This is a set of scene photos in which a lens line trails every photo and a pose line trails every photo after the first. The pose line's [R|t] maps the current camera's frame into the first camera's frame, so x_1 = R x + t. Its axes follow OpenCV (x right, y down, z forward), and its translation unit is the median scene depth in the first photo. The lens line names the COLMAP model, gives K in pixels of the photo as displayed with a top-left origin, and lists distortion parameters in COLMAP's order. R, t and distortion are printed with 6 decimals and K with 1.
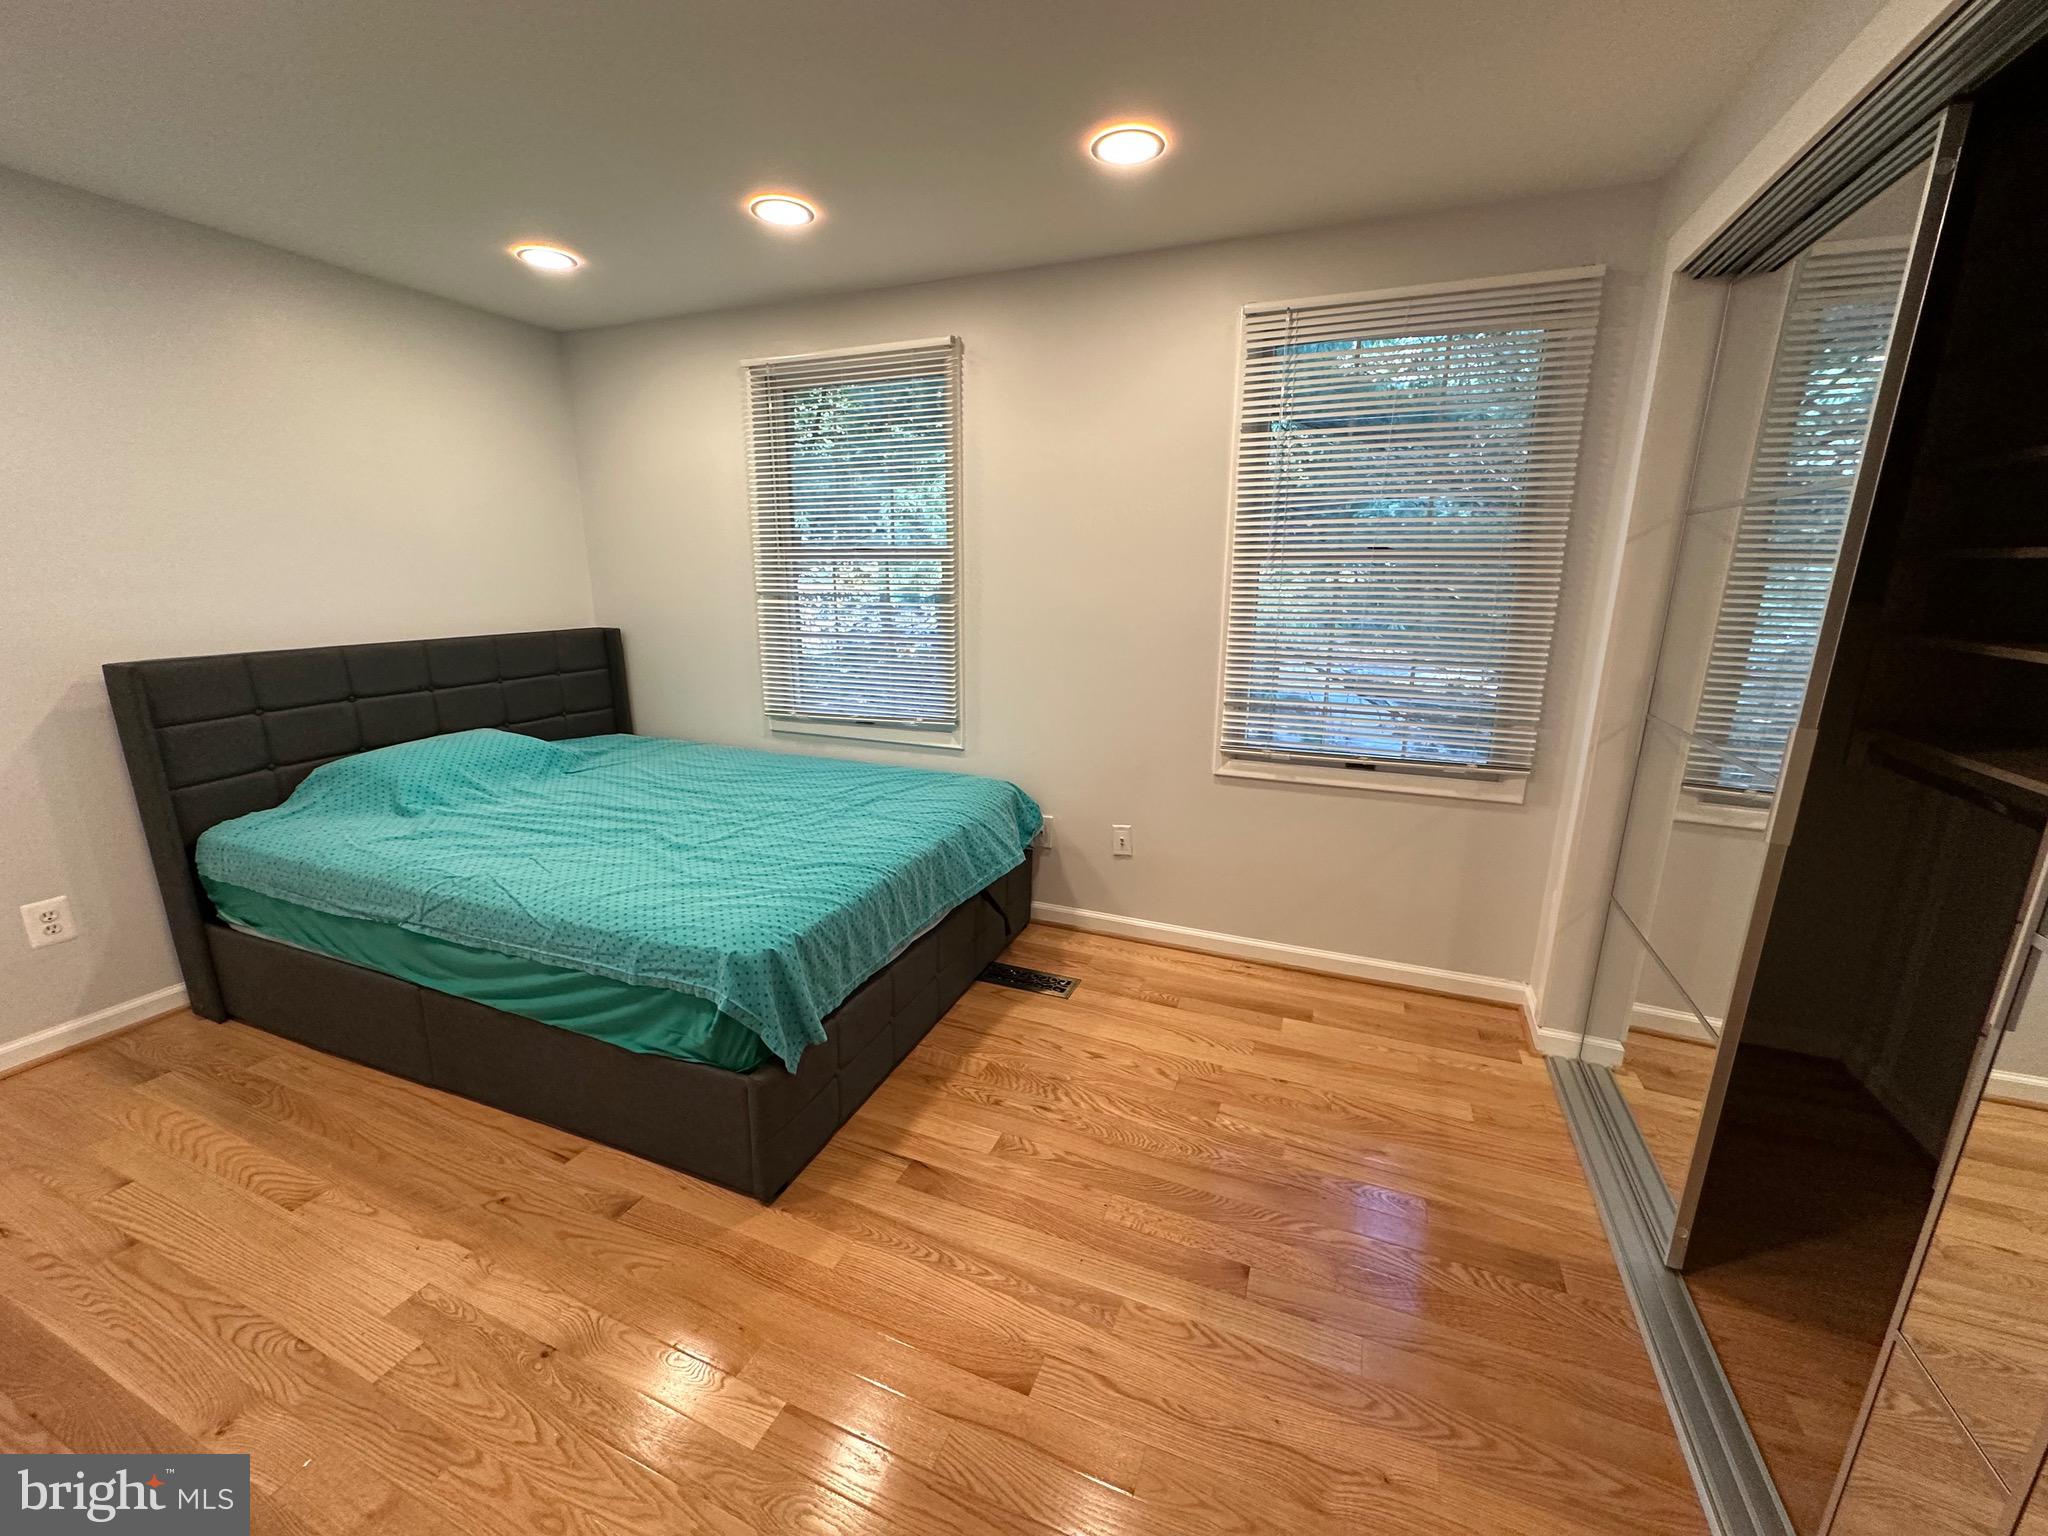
lens RADIAL K [[817.3, 0, 1021.6], [0, 817.3, 766.9], [0, 0, 1]] dist [-0.002004, -0.000019]
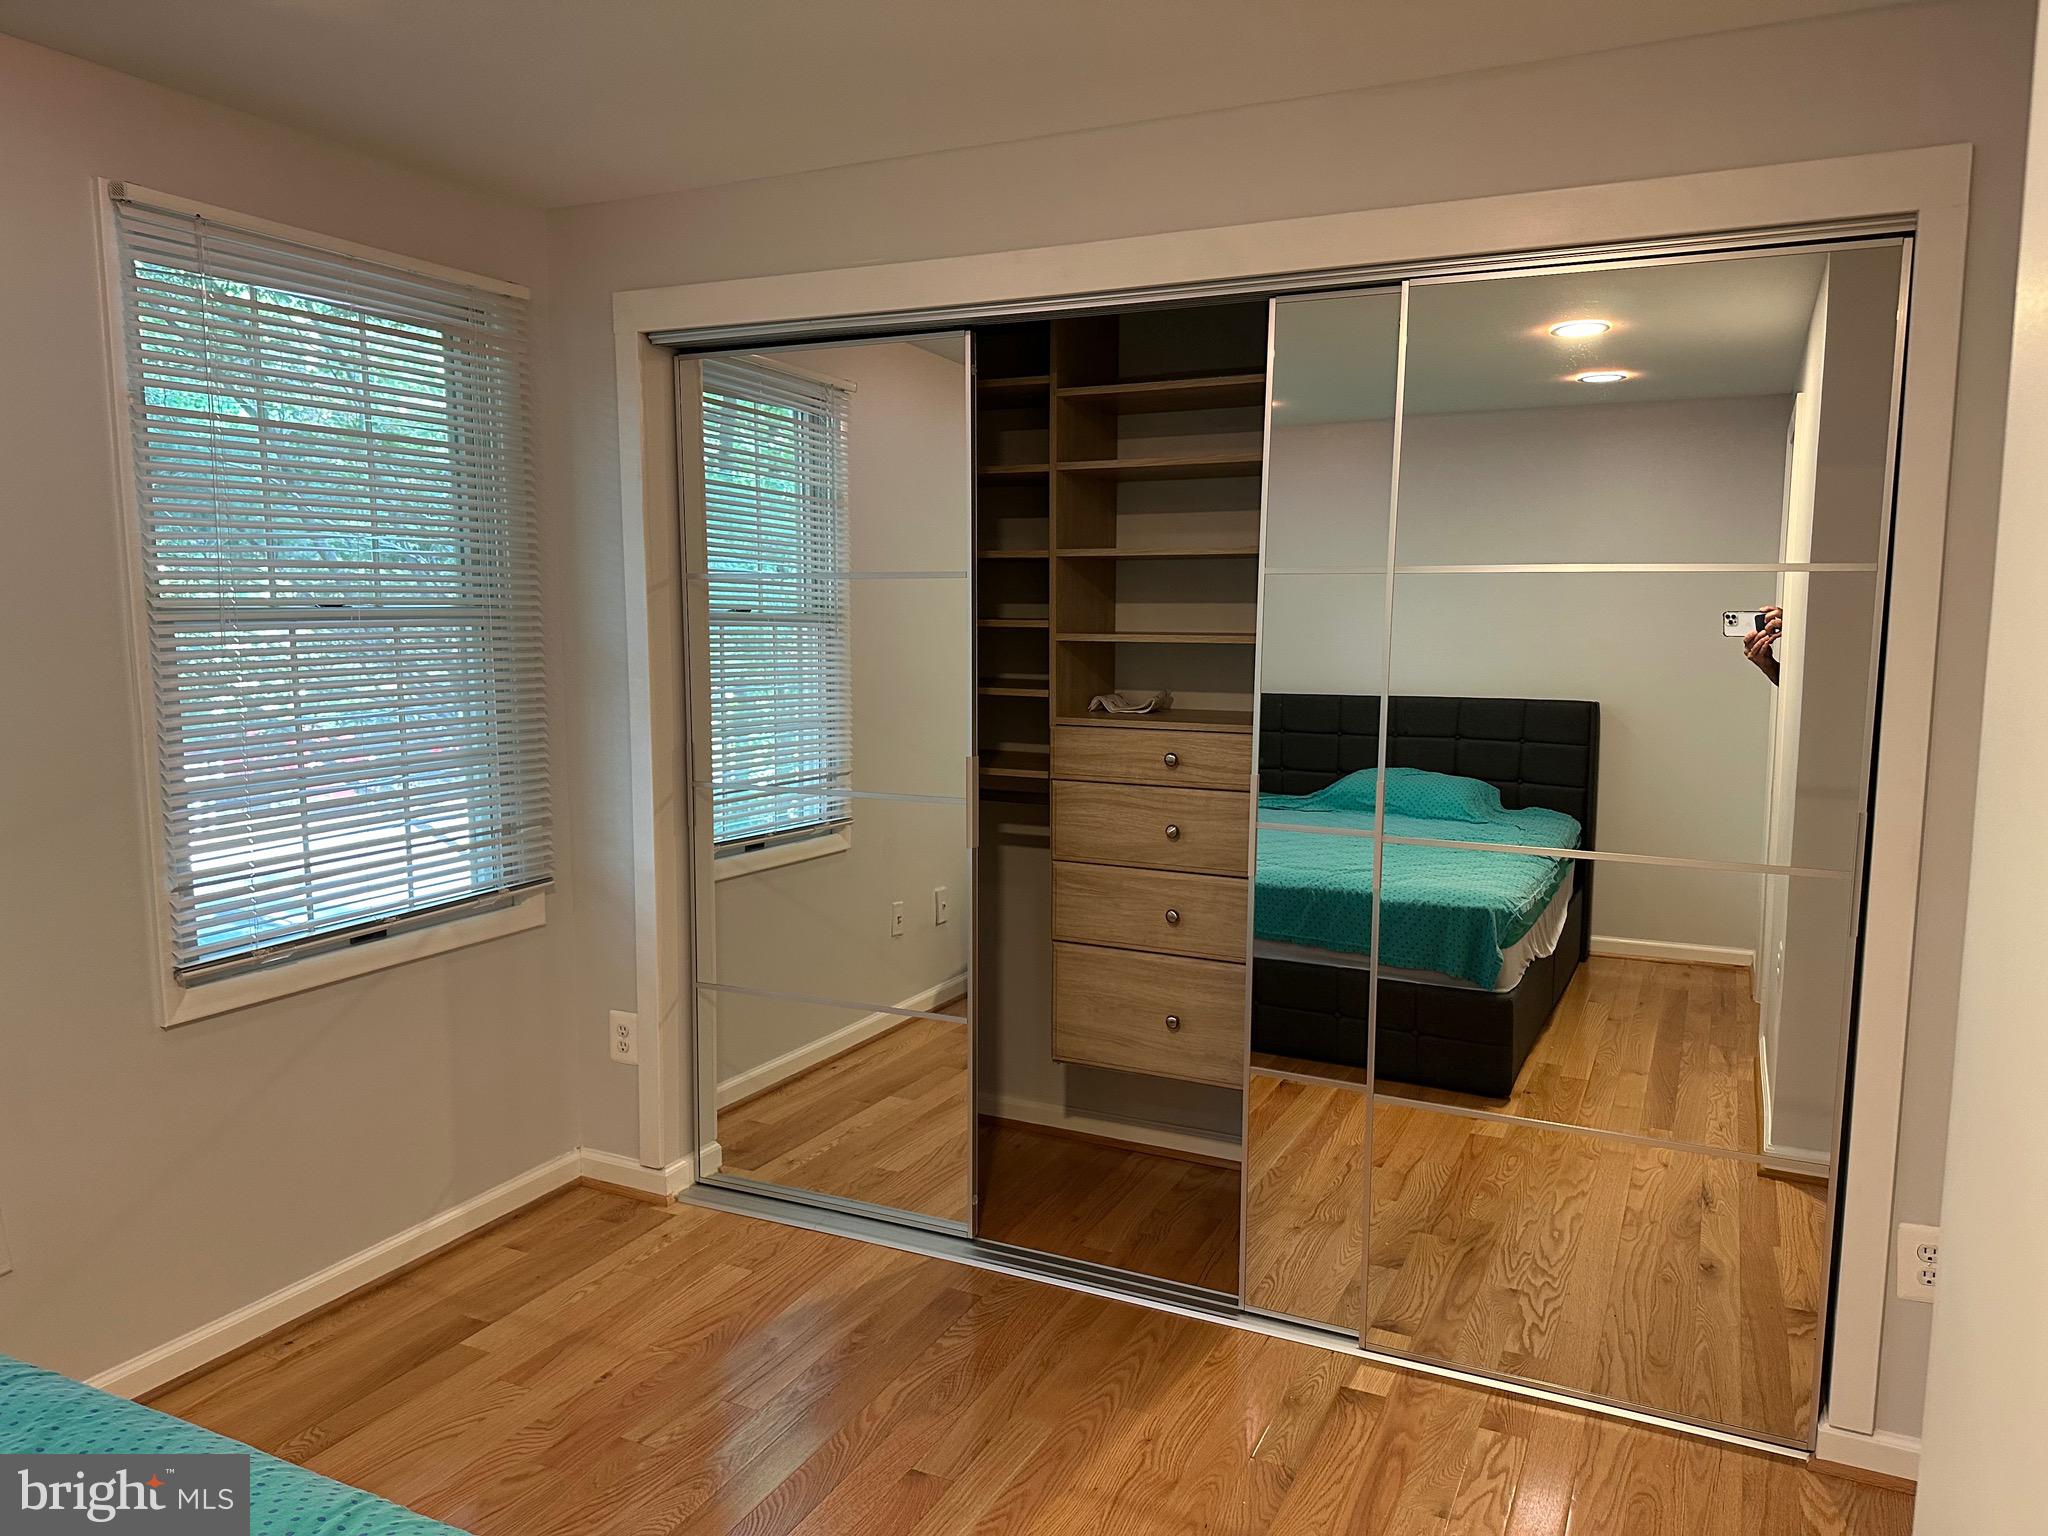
lens RADIAL K [[1455.0, 0, 1024.0], [0, 1455.0, 768.0], [0, 0, 1]] dist [-0.000085, -0.000565]
pose [[0.056859, -0.114844, 0.991755, -0.723730], [0.242246, 0.965264, 0.097888, -0.123578], [-0.968547, 0.234683, 0.082705, 0.401590]]
